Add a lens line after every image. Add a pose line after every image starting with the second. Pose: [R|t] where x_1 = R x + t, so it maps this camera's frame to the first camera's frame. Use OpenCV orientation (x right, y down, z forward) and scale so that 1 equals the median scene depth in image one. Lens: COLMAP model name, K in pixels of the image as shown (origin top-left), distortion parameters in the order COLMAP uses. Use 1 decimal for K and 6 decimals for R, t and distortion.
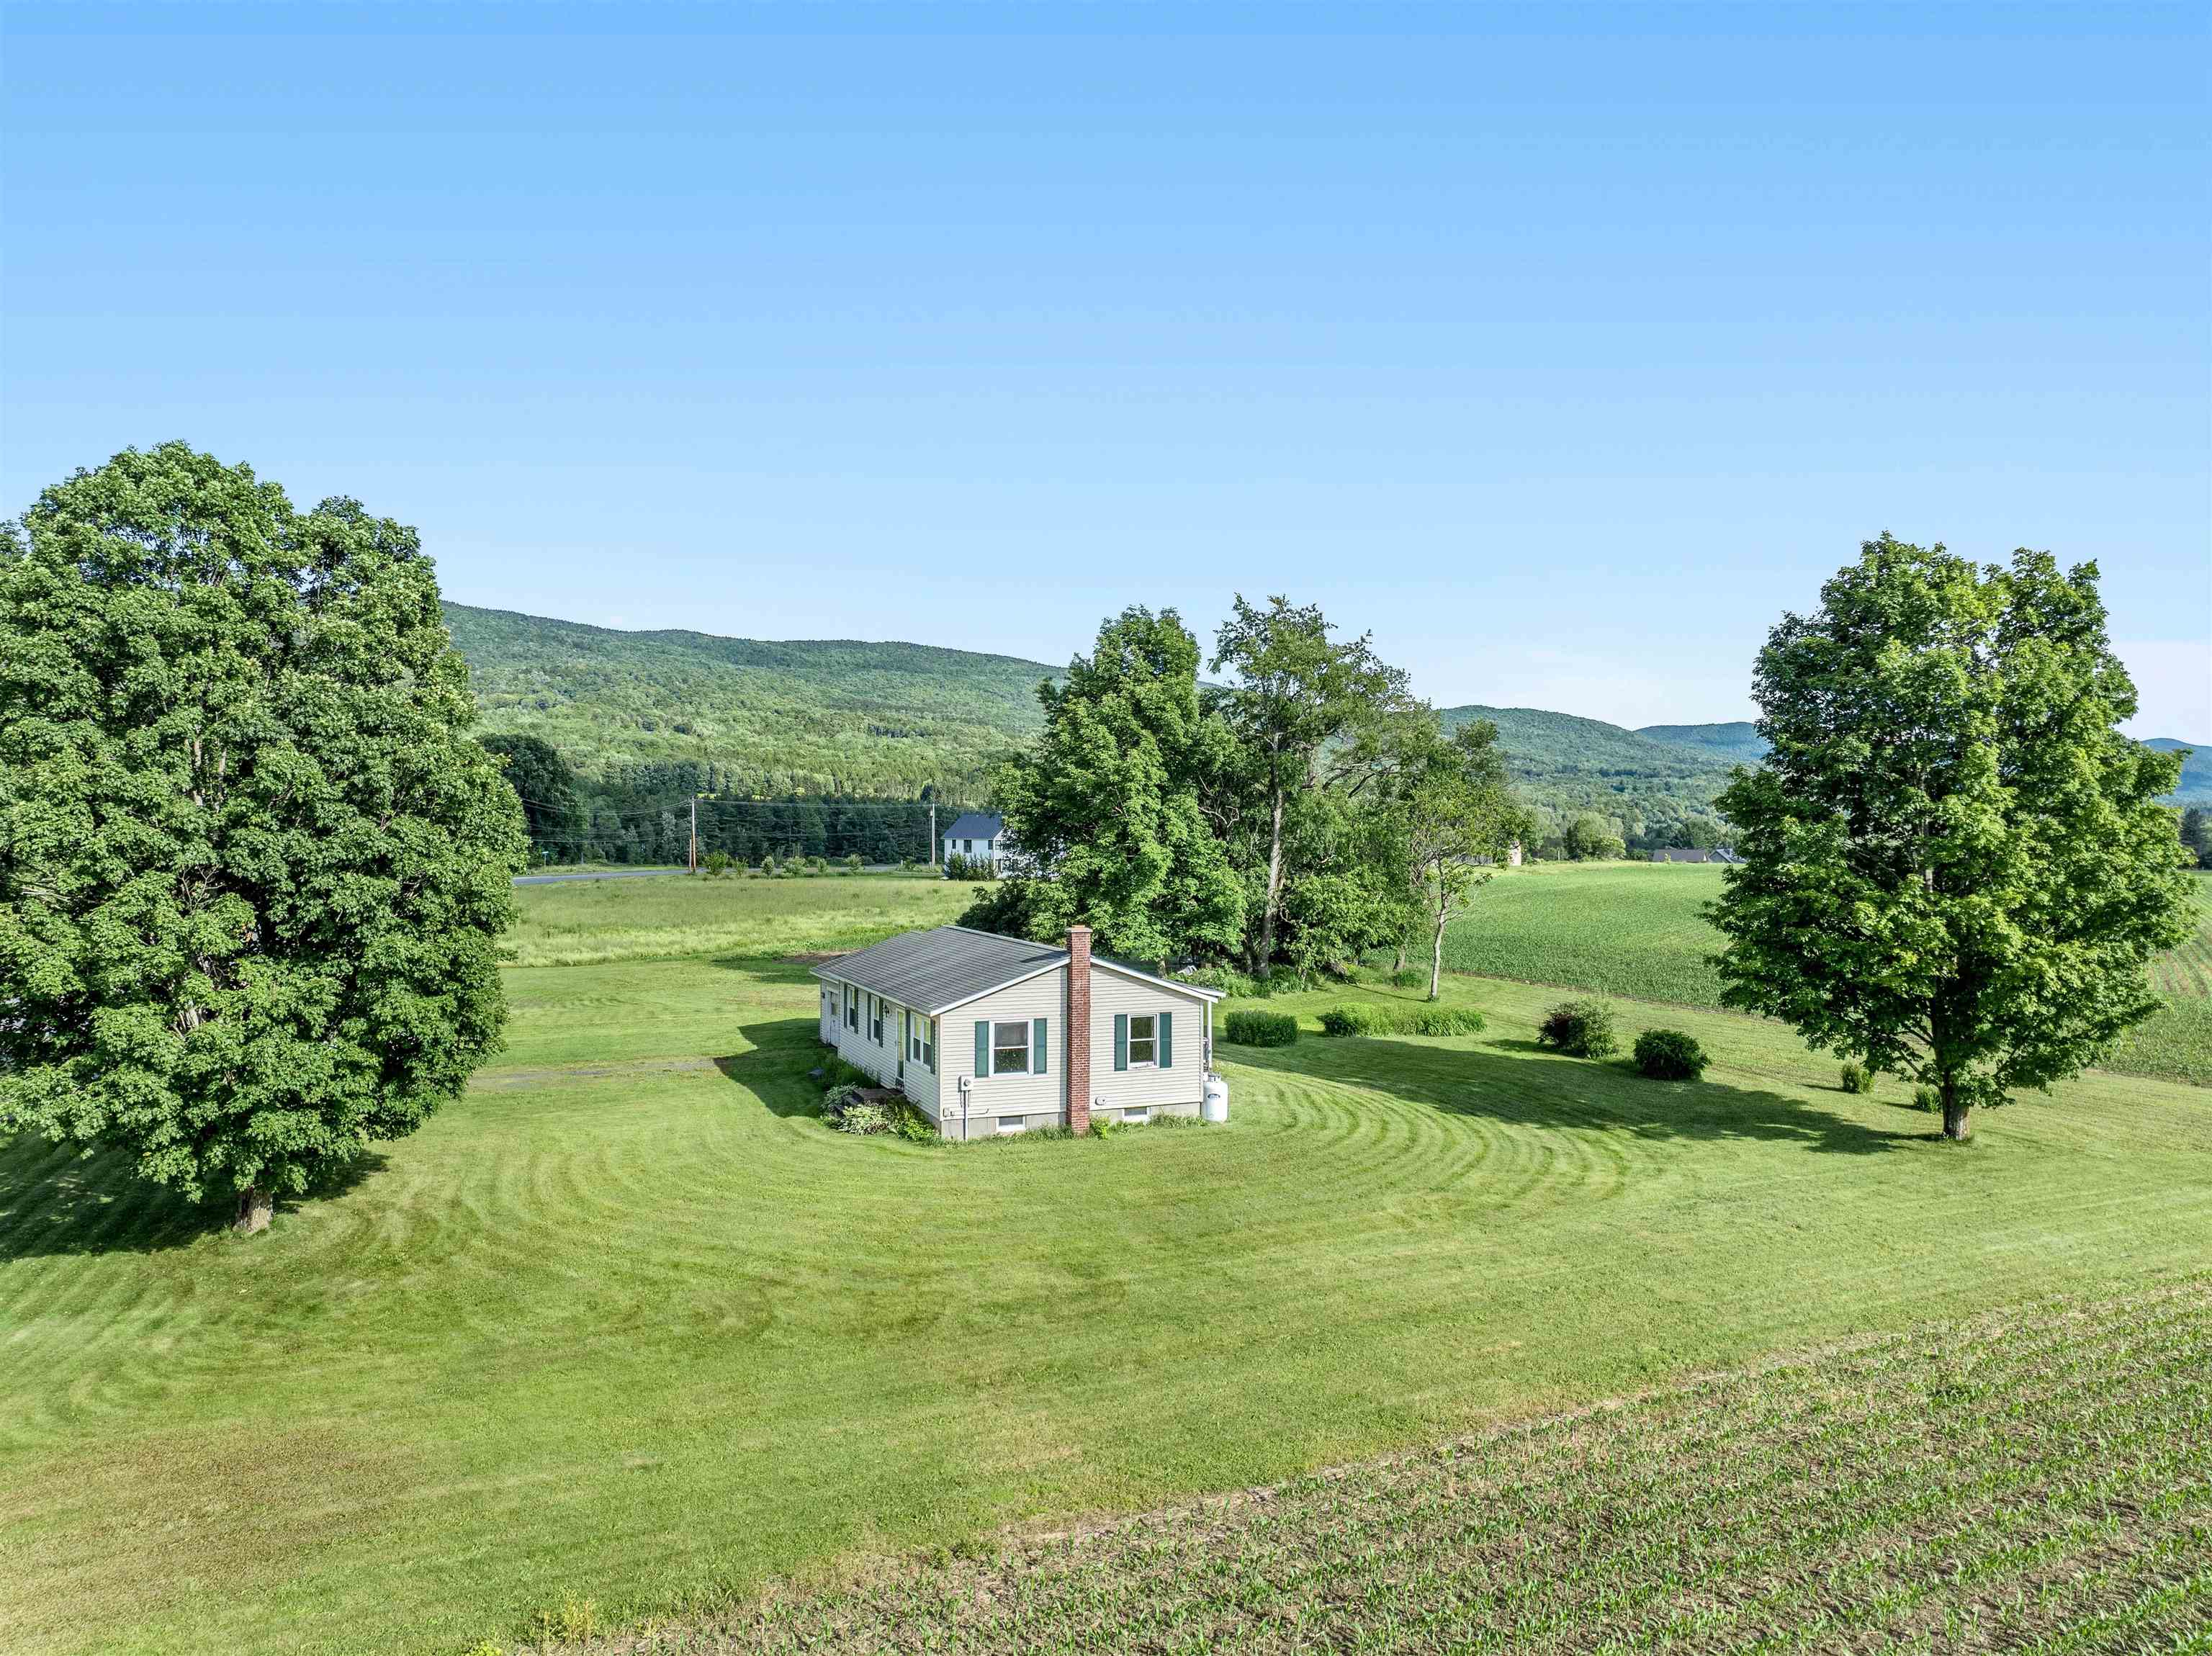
lens RADIAL K [[1551.6, 0, 1106.8], [0, 1551.6, 830.1], [0, 0, 1]] dist [-0.034648, 0.006687]
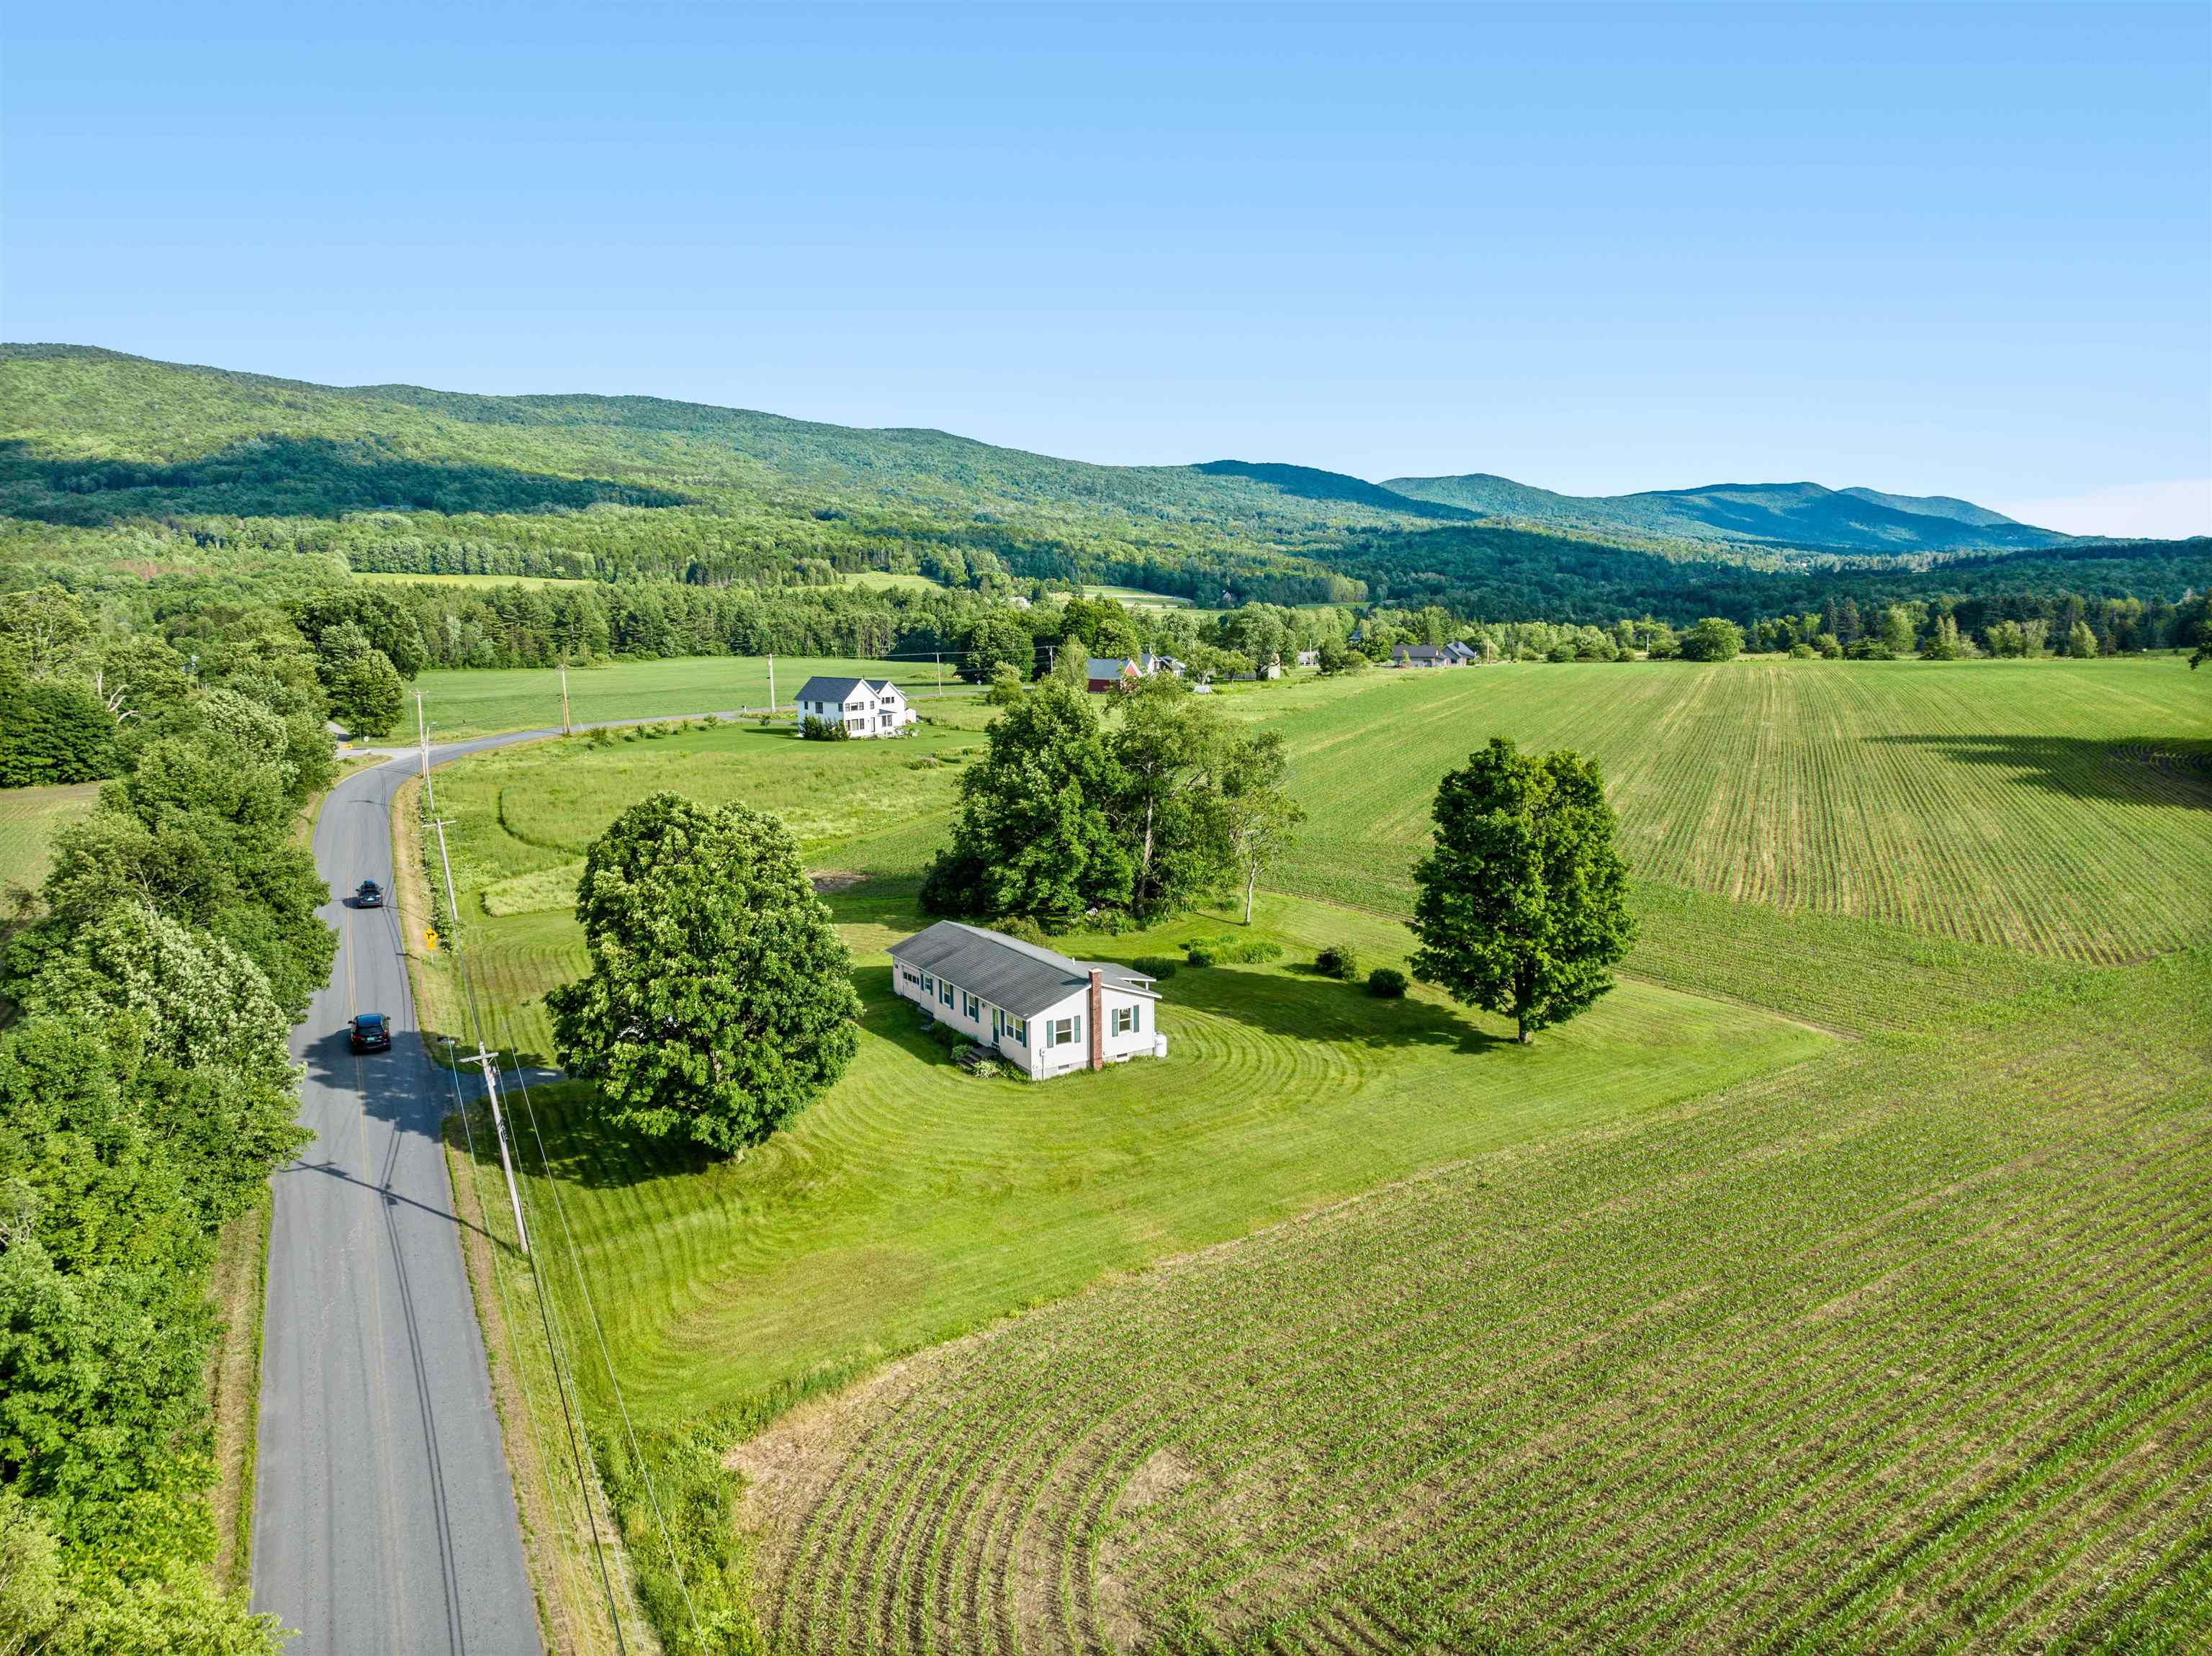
lens RADIAL K [[1551.6, 0, 1105.8], [0, 1551.6, 830.5], [0, 0, 1]] dist [-0.034648, 0.006687]
pose [[0.987583, -0.035780, 0.152966, -0.268688], [0.010745, 0.986821, 0.161456, -0.383845], [-0.156727, -0.157808, 0.974953, -0.796119]]
